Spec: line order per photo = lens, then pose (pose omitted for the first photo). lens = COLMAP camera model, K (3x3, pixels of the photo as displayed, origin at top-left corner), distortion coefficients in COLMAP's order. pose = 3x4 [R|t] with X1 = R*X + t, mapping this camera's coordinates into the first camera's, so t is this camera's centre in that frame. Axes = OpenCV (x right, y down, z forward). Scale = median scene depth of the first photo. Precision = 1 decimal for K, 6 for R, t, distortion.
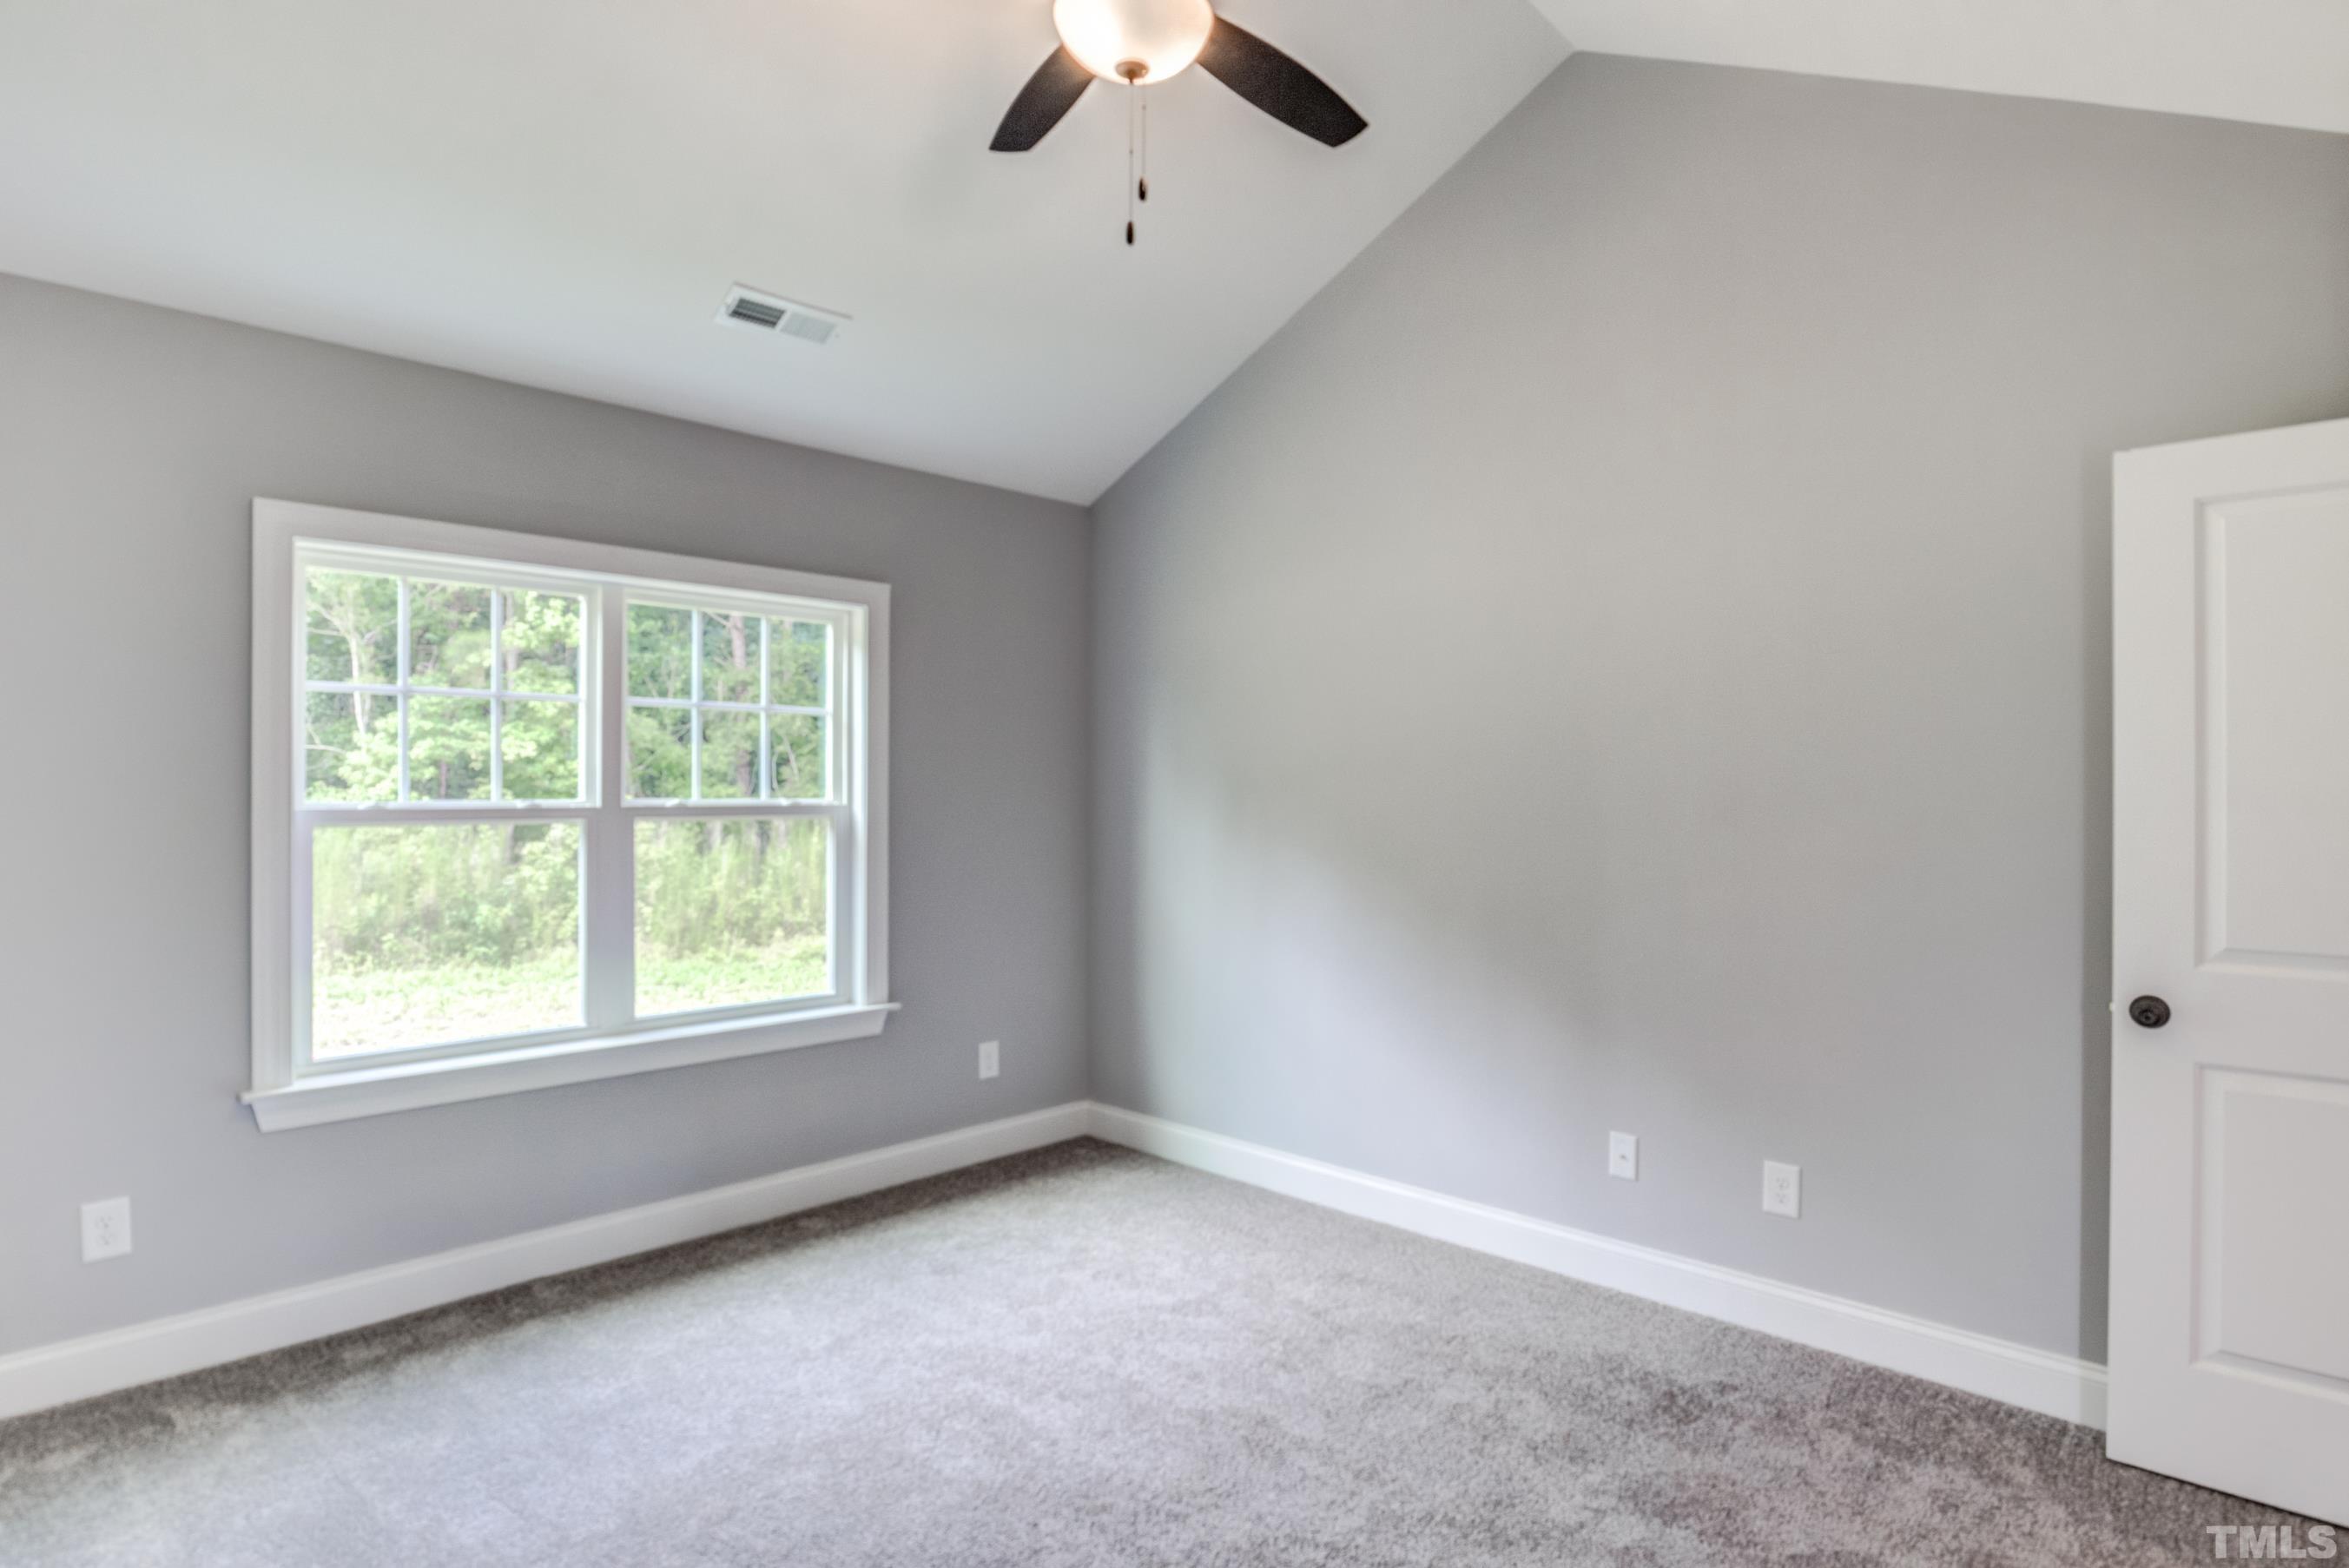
lens RADIAL K [[1210.9, 0, 1186.2], [0, 1210.9, 782.3], [0, 0, 1]] dist [-0.028276, 0.000450]
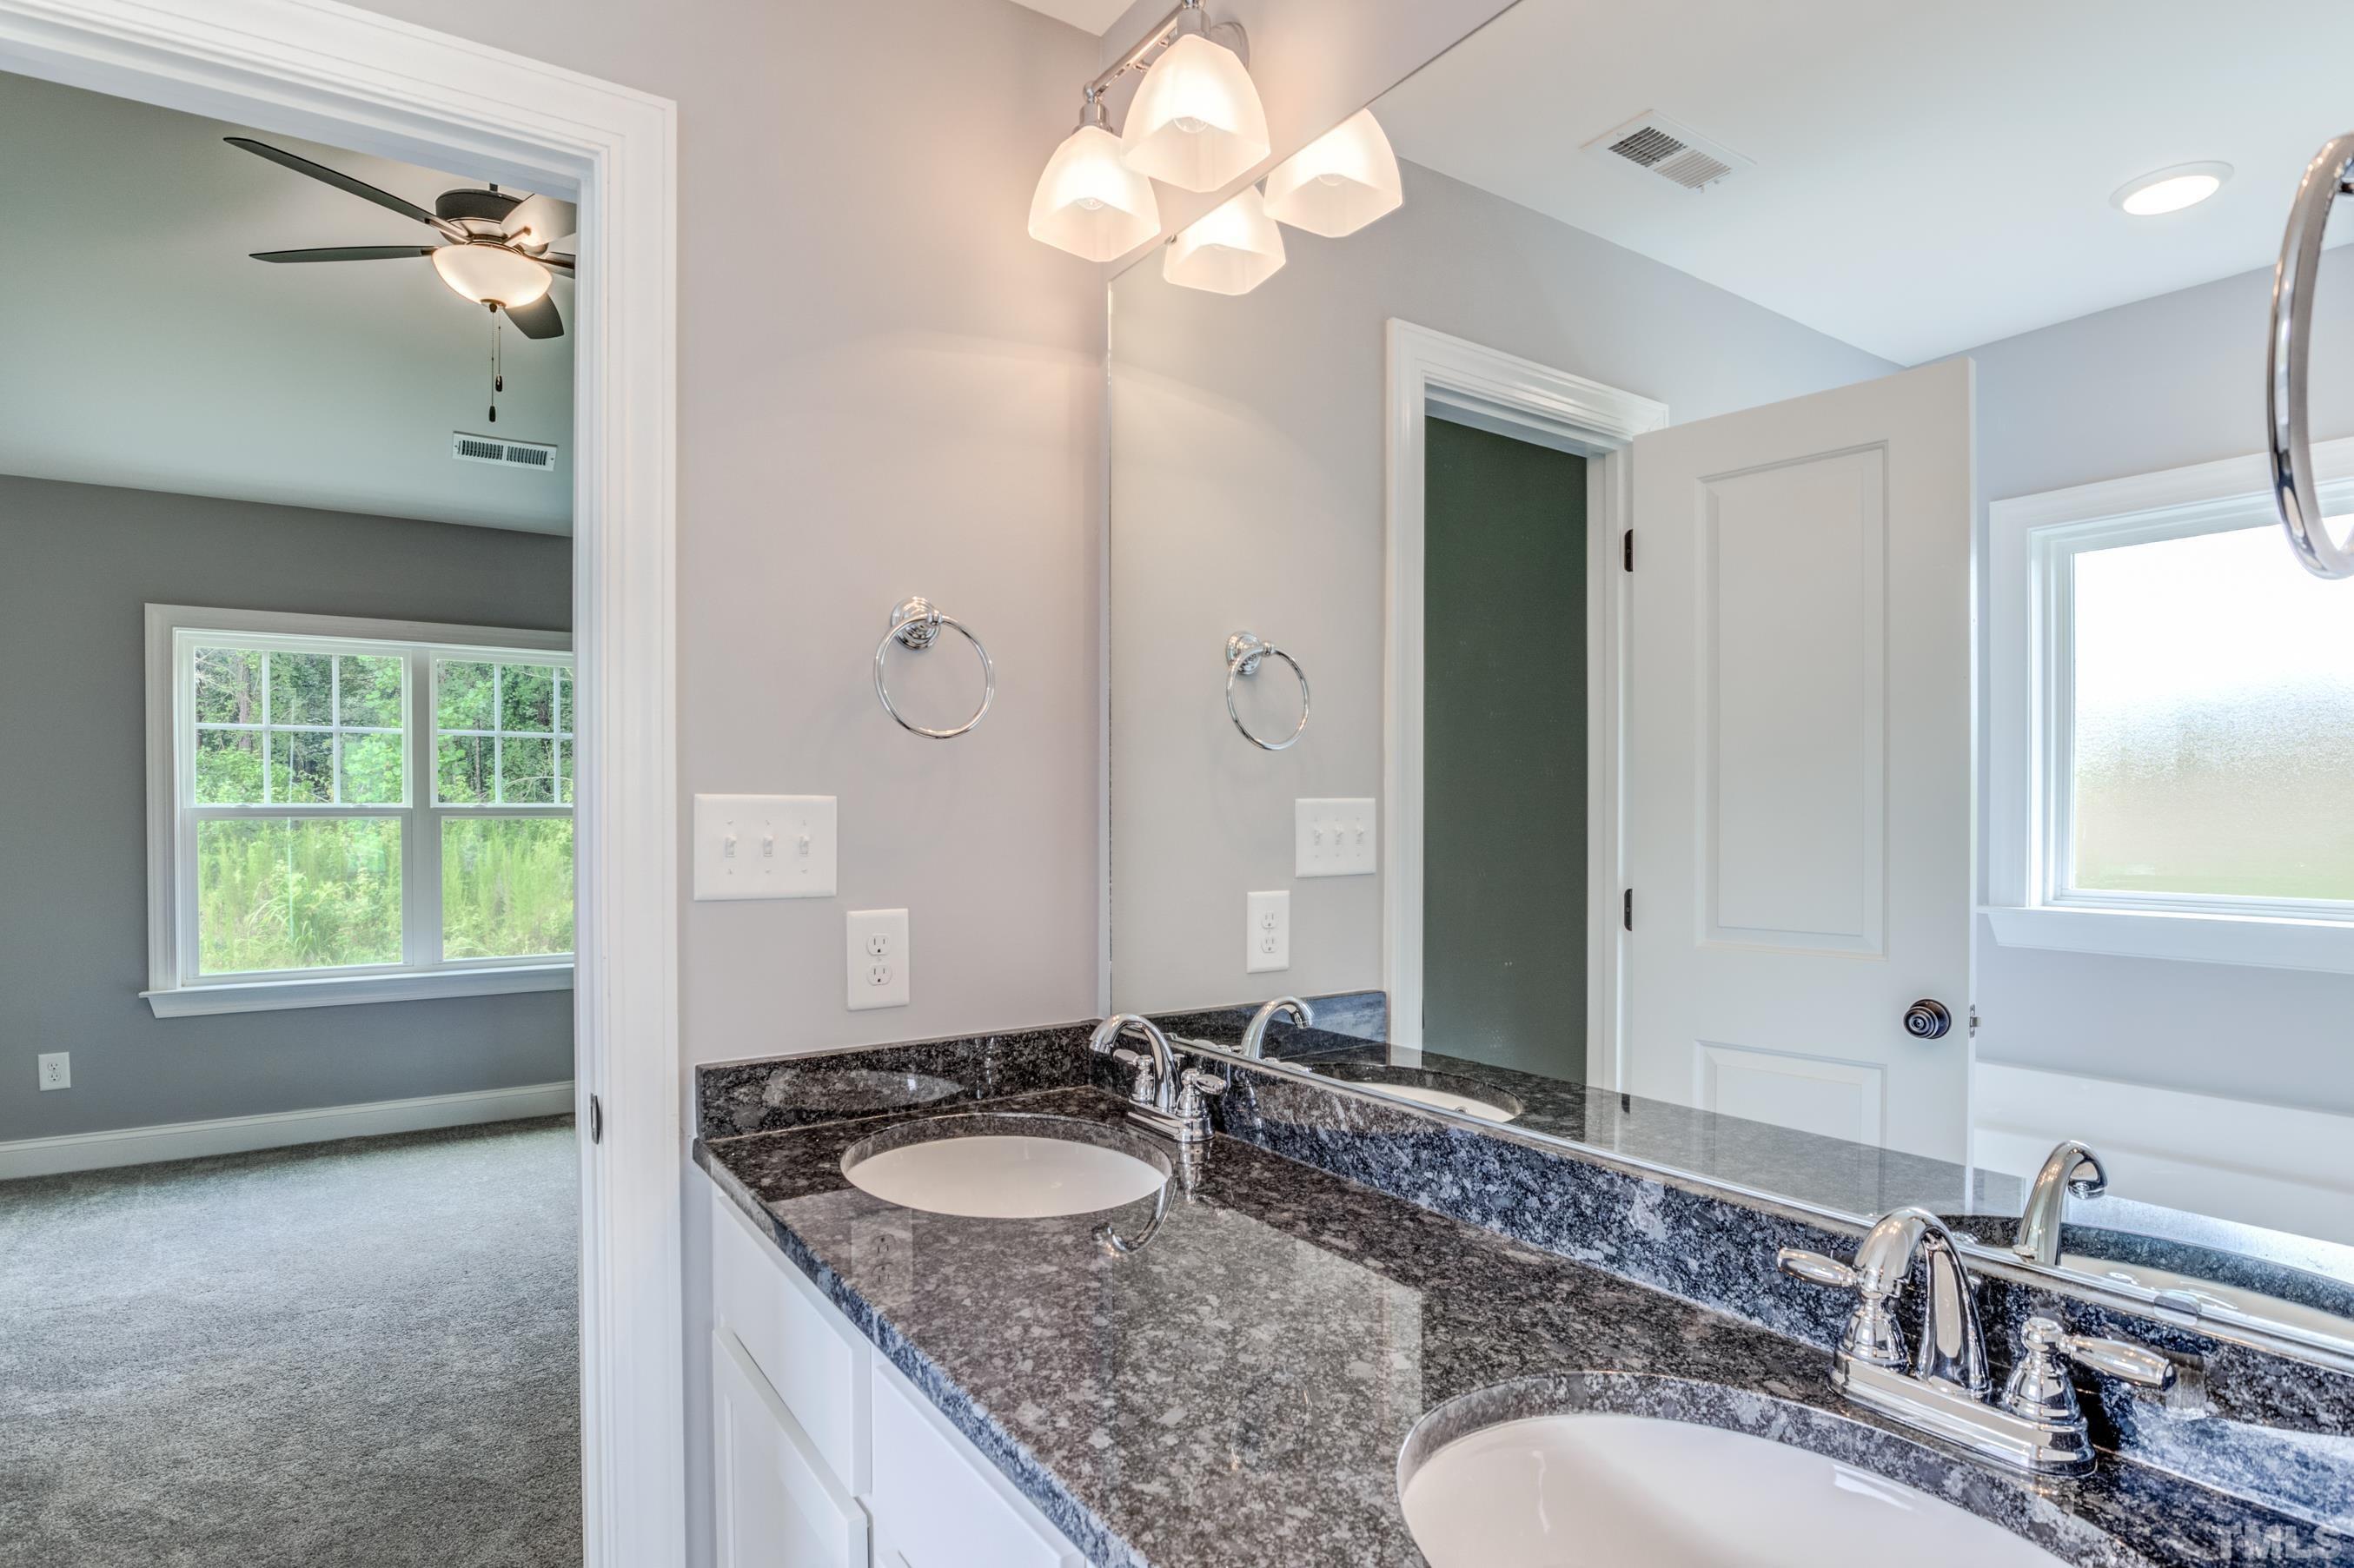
lens RADIAL K [[1211.9, 0, 1173.0], [0, 1211.9, 814.7], [0, 0, 1]] dist [-0.045235, 0.008978]
pose [[0.979440, -0.004555, -0.201683, 0.727731], [0.005857, 0.999966, 0.005859, 0.028129], [0.201650, -0.006920, 0.979433, -0.195129]]
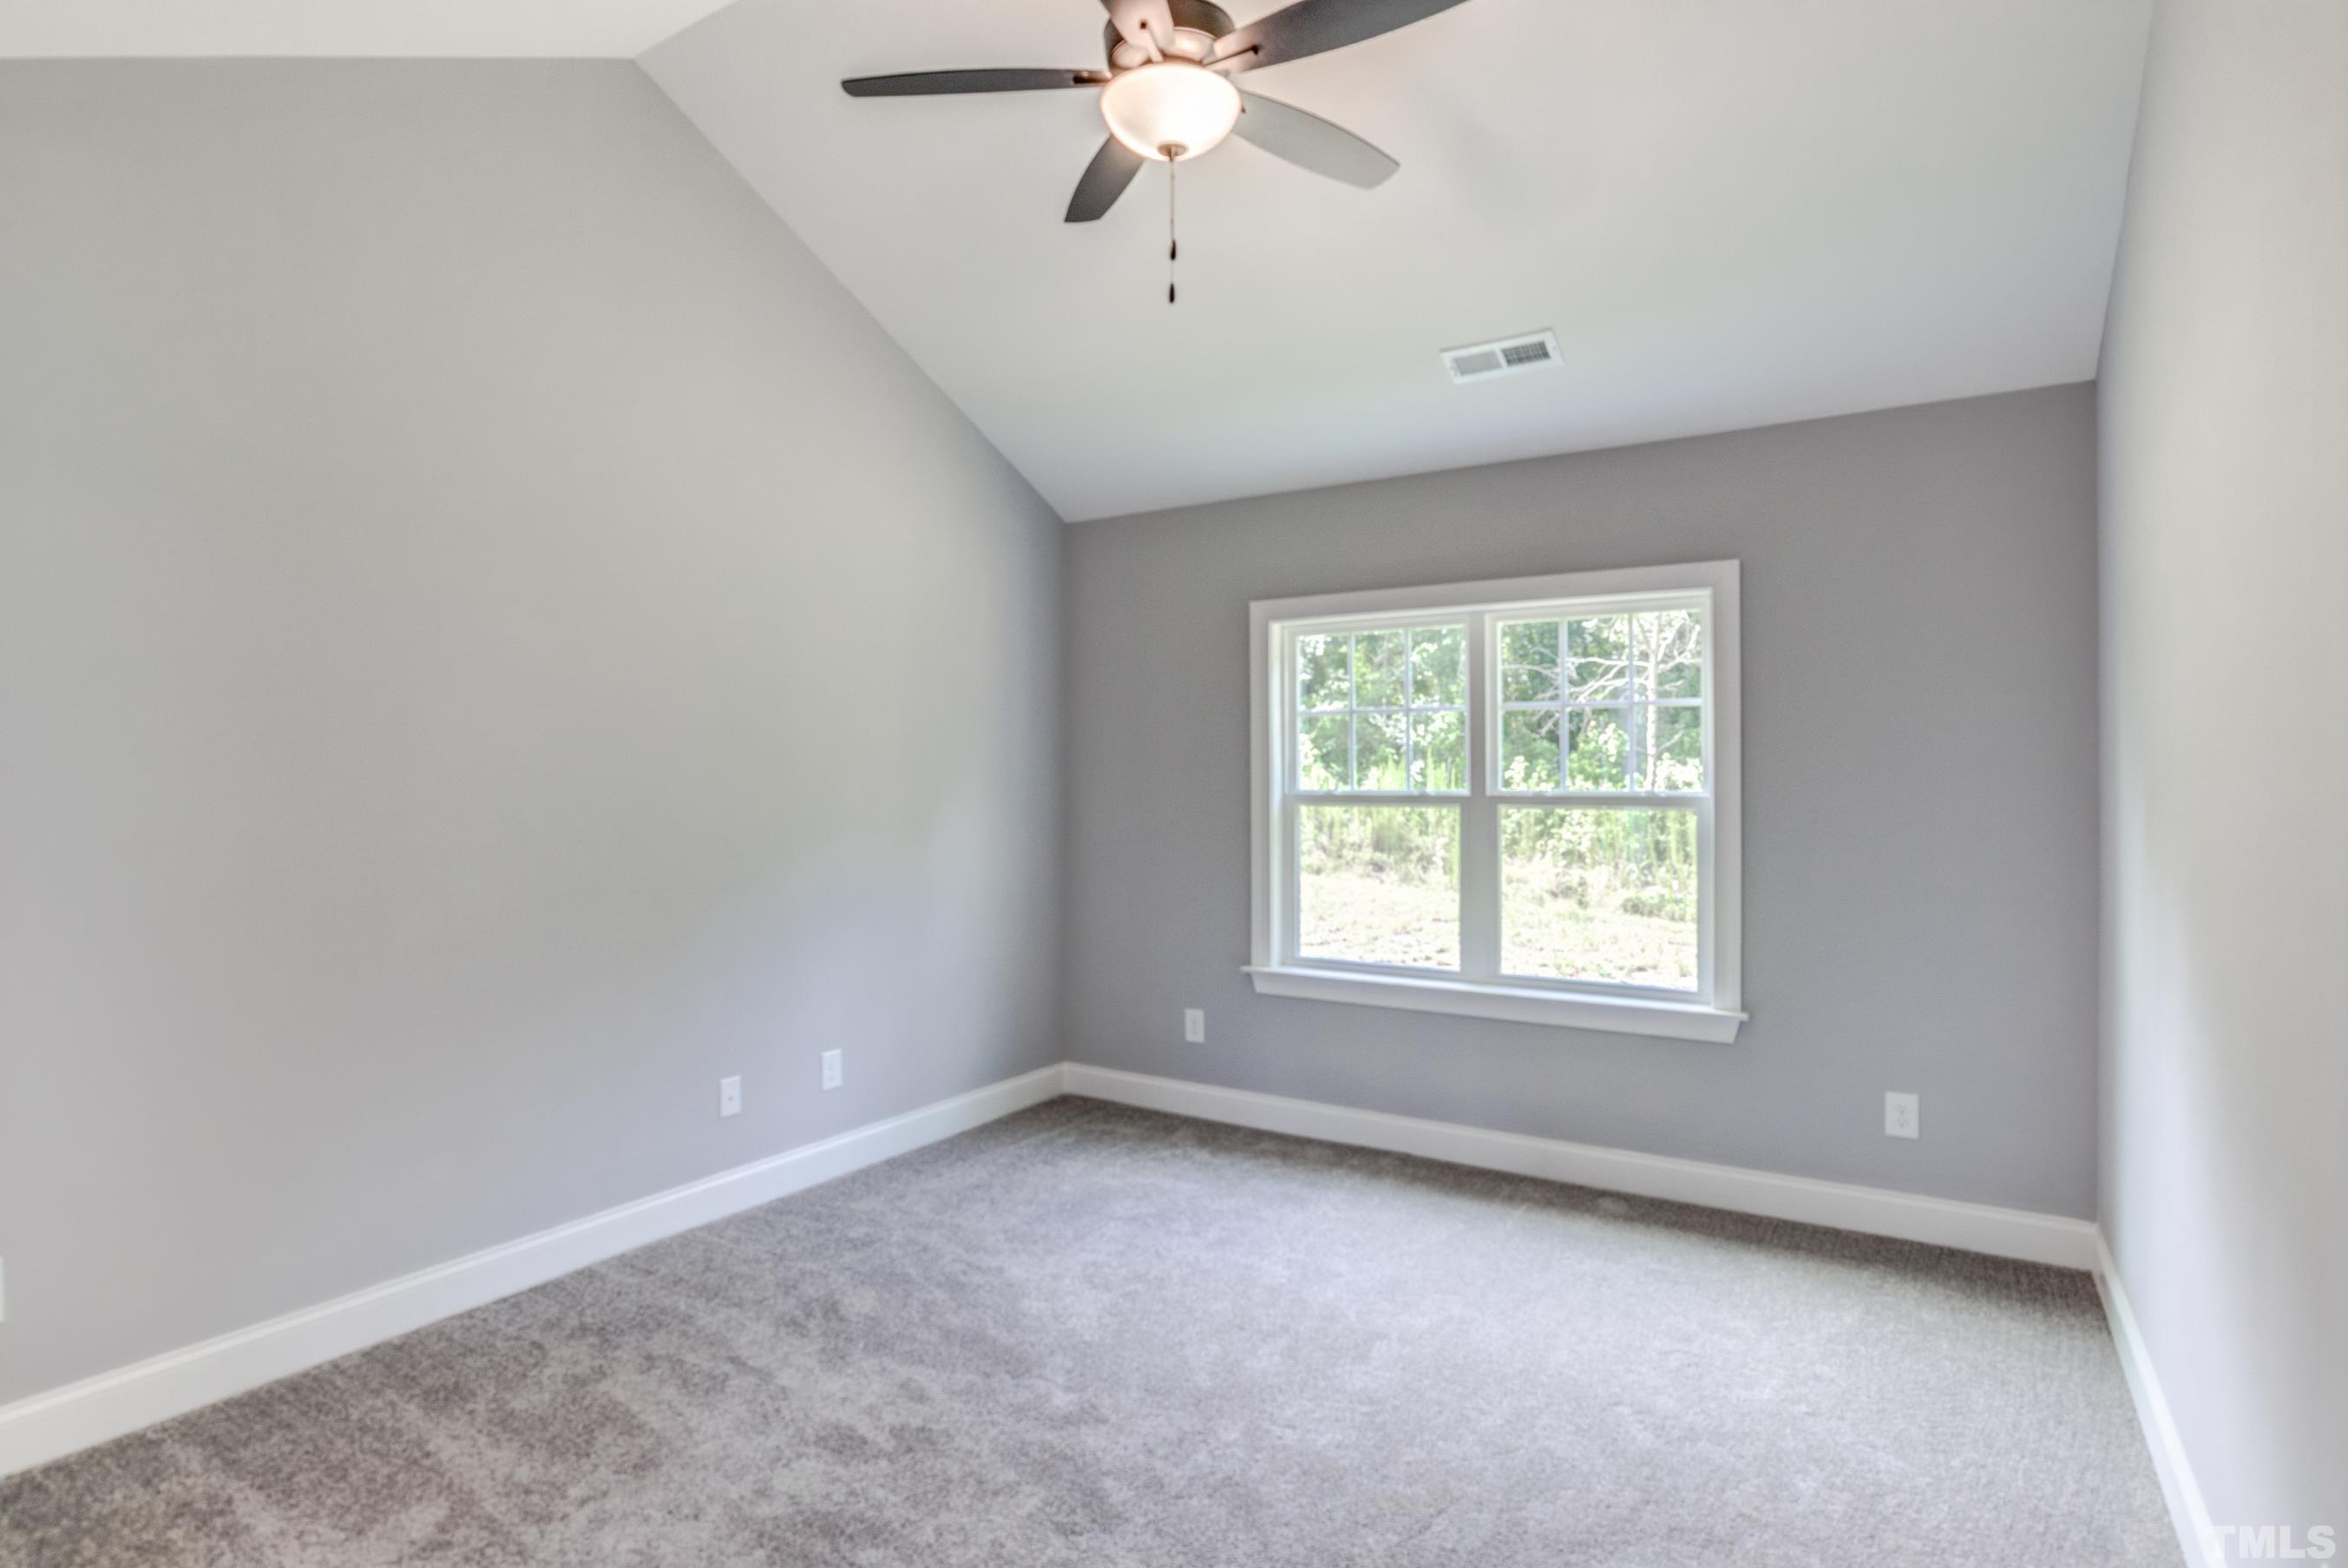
lens RADIAL K [[1178.4, 0, 1224.0], [0, 1178.4, 773.9], [0, 0, 1]] dist [-0.022793, -0.000047]
pose [[0.223628, -0.006844, -0.974651, 0.700758], [0.002047, 0.999976, -0.006552, 0.006099], [0.974673, -0.000530, 0.223636, 0.535173]]
